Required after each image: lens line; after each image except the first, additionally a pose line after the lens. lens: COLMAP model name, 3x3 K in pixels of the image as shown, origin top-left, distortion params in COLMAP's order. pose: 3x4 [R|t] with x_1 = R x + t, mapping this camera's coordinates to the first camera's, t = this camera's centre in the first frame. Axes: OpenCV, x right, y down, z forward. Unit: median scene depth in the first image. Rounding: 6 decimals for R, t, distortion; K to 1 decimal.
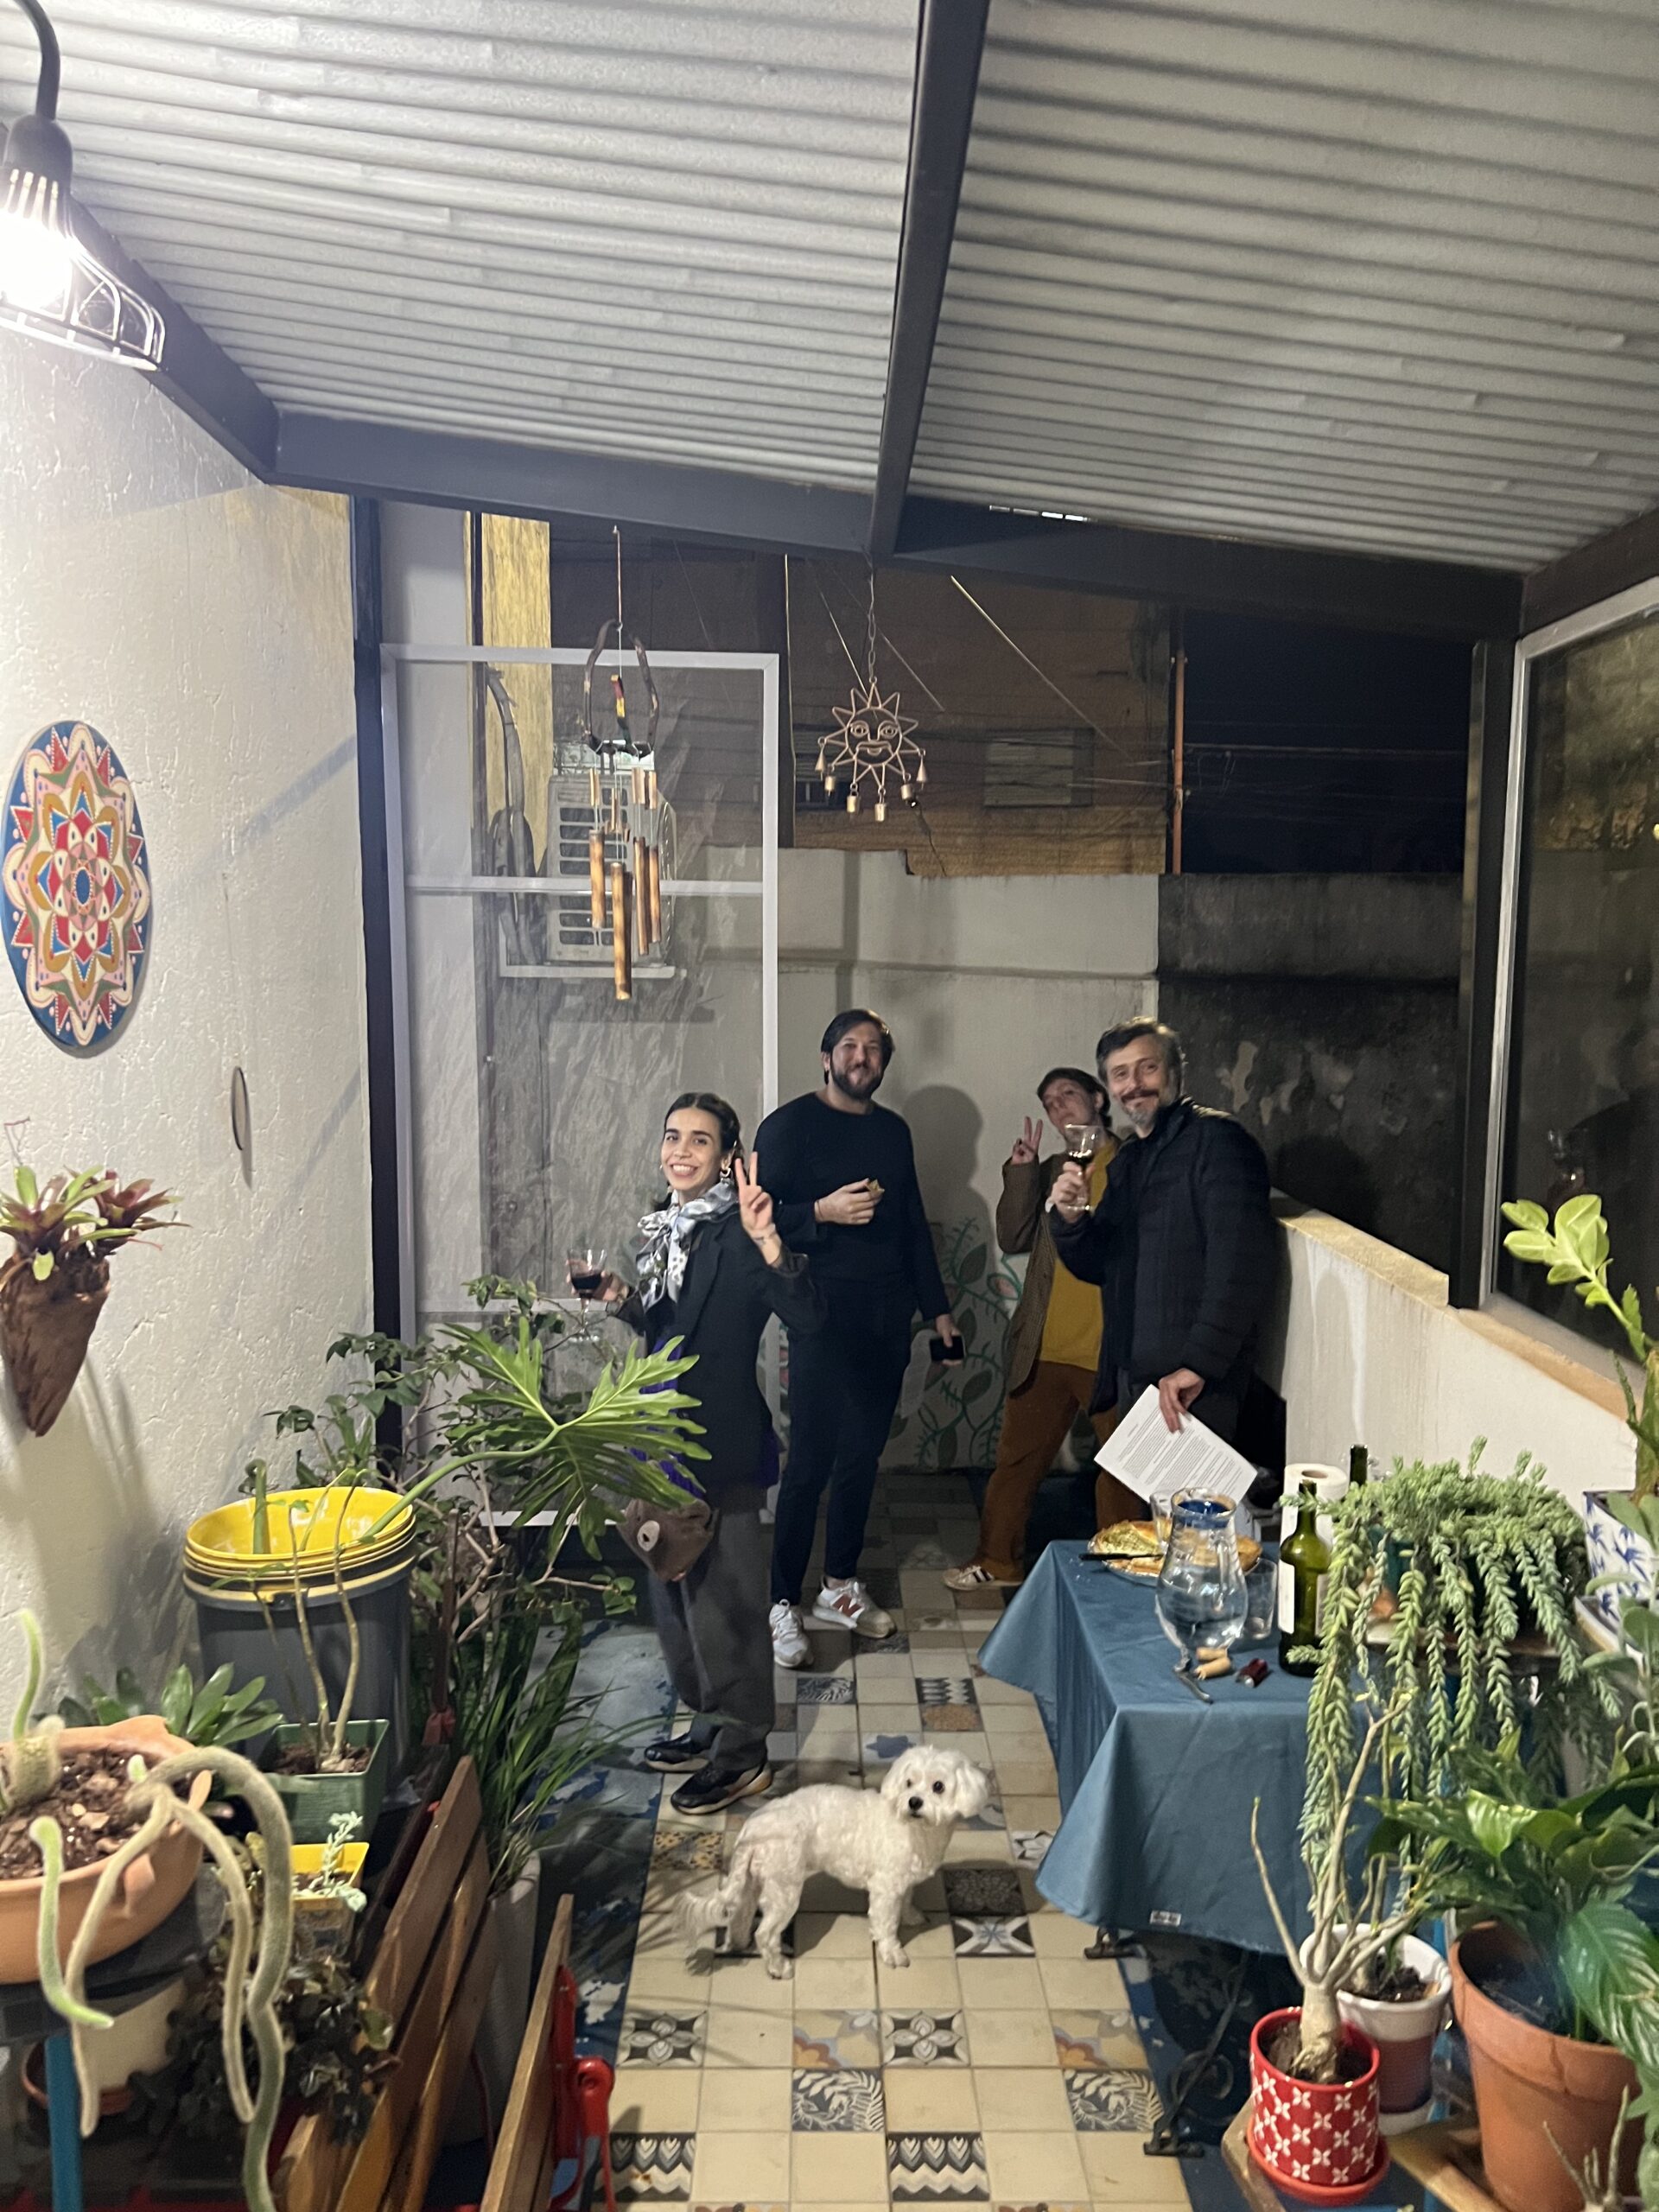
lens RADIAL K [[1674.5, 0, 826.5], [0, 1674.5, 1091.9], [0, 0, 1]] dist [0.052172, -0.059249]
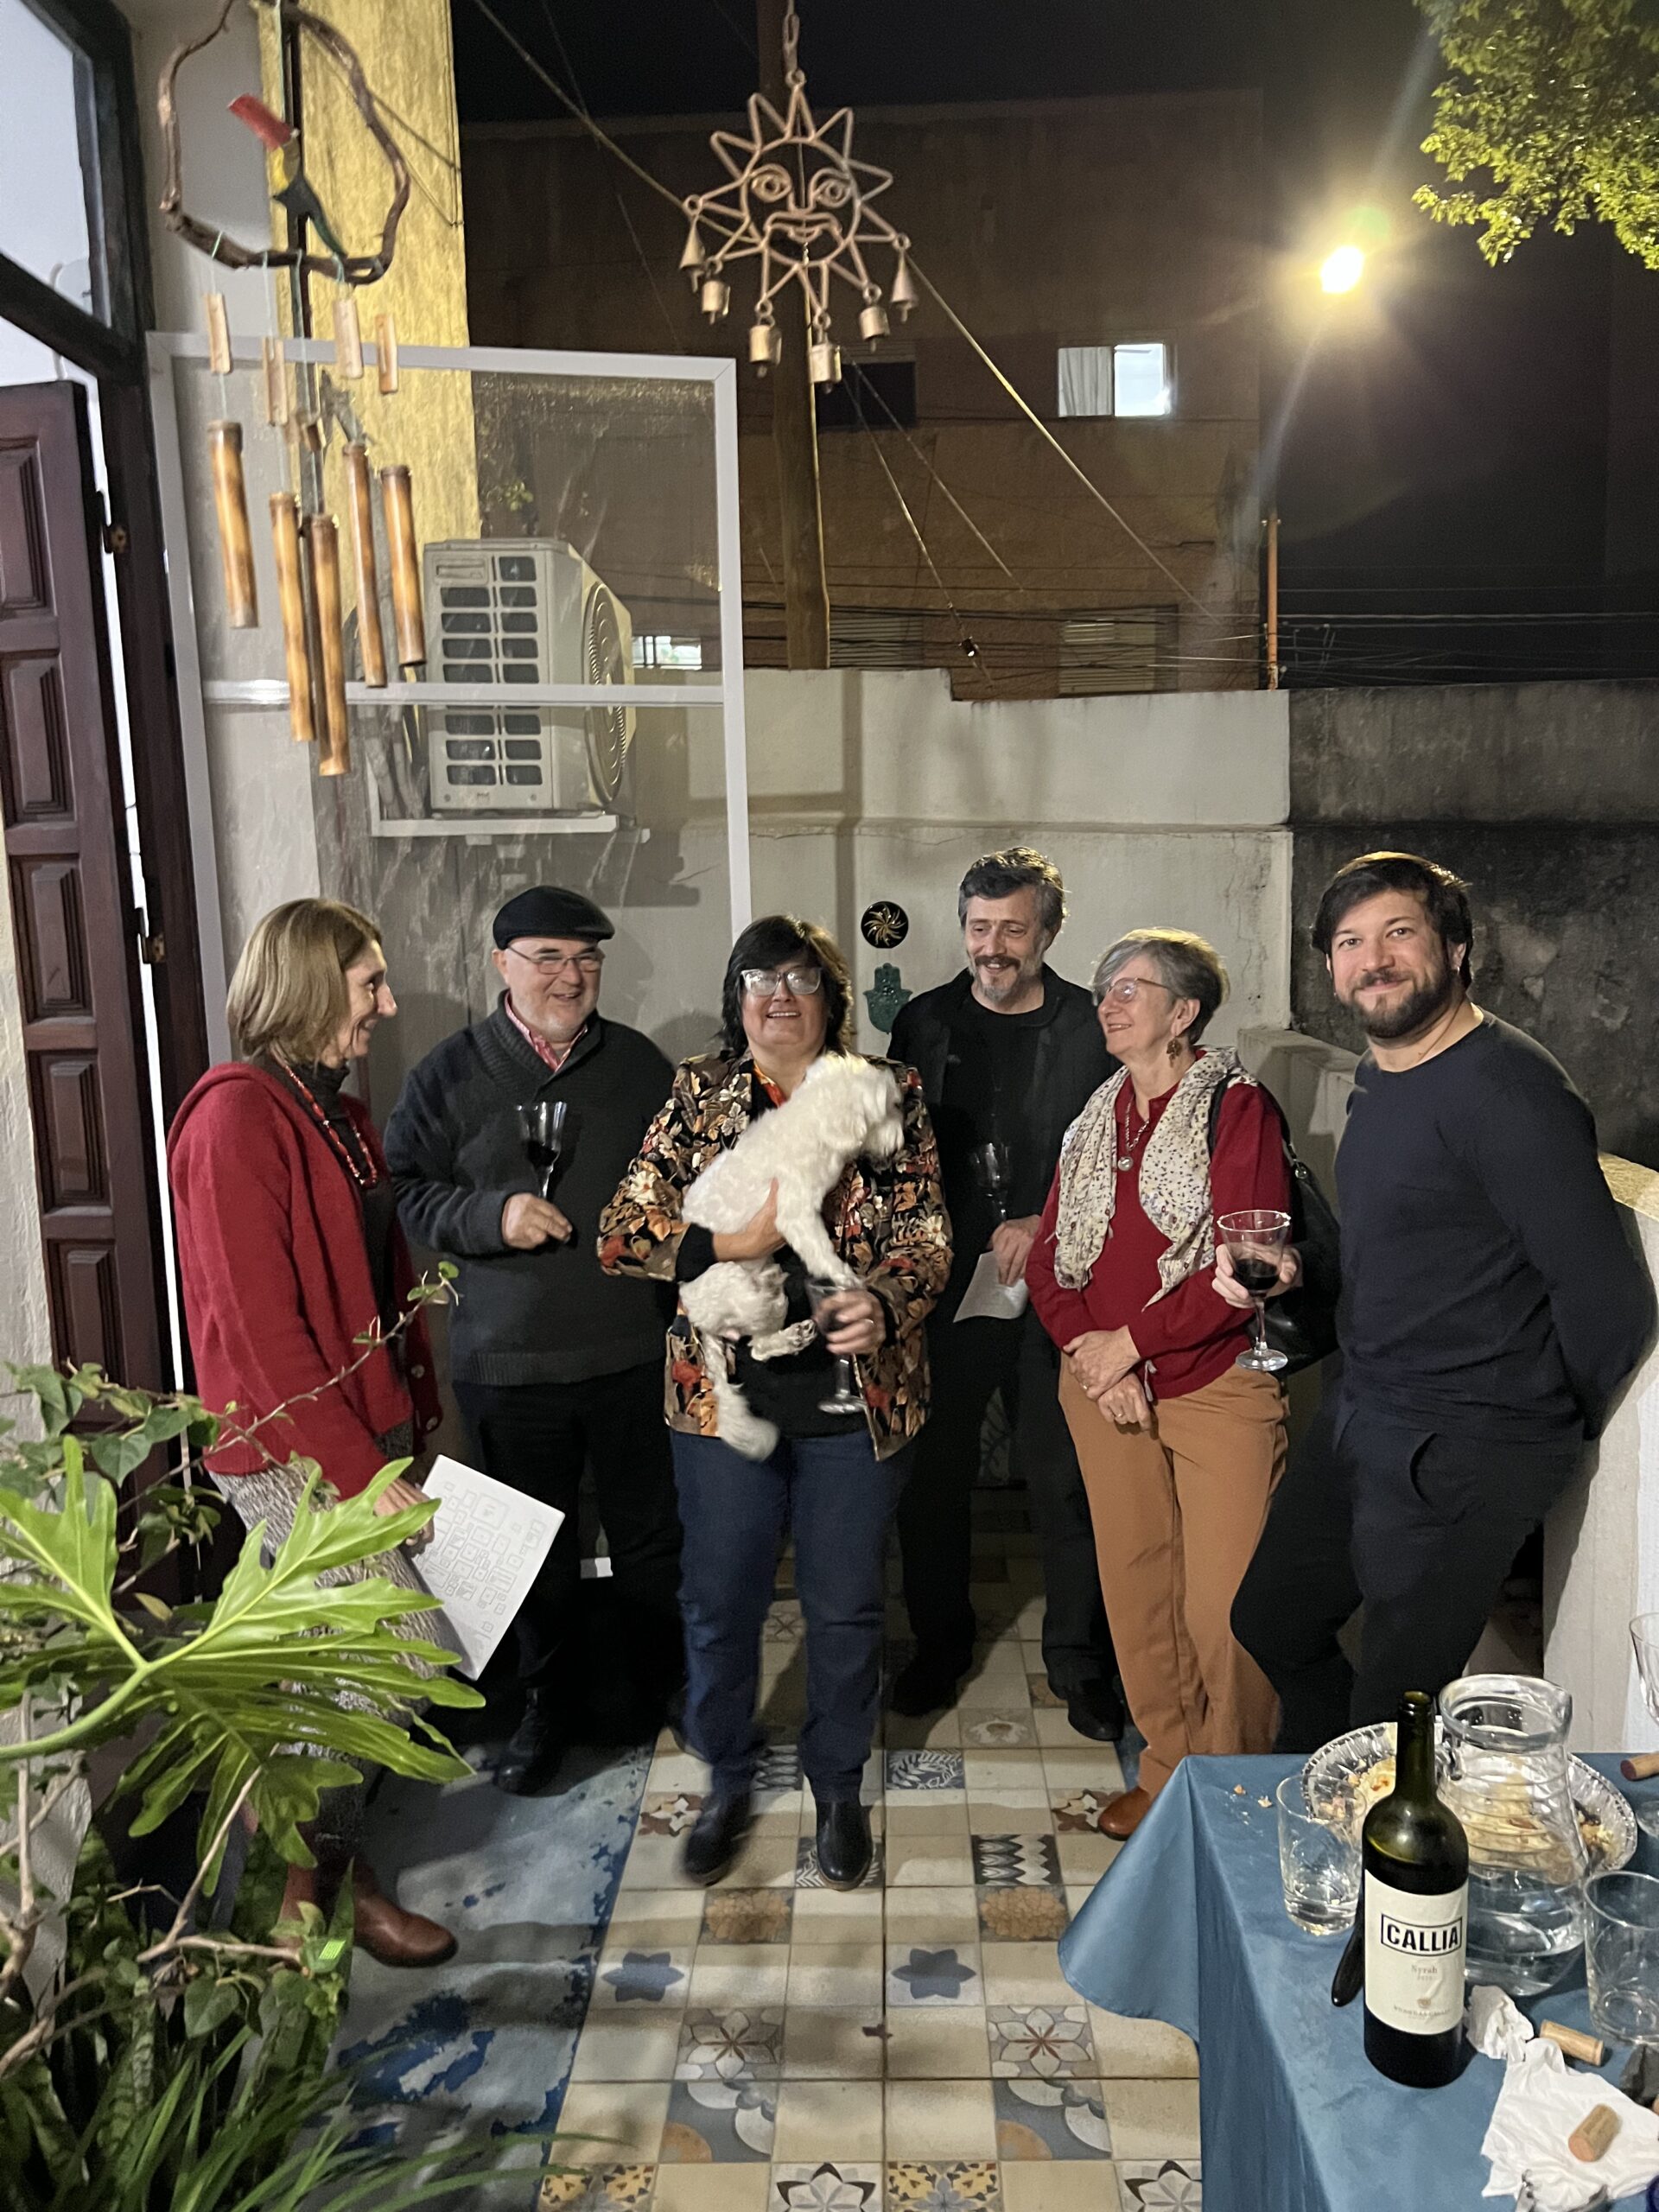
lens RADIAL K [[1656.4, 0, 869.3], [0, 1656.4, 1100.1], [0, 0, 1]] dist [-0.004825, -0.001832]
pose [[0.999368, -0.023932, -0.026277, 0.032056], [0.025229, 0.998421, 0.050187, 0.013350], [0.025034, -0.050818, 0.998394, 0.306248]]
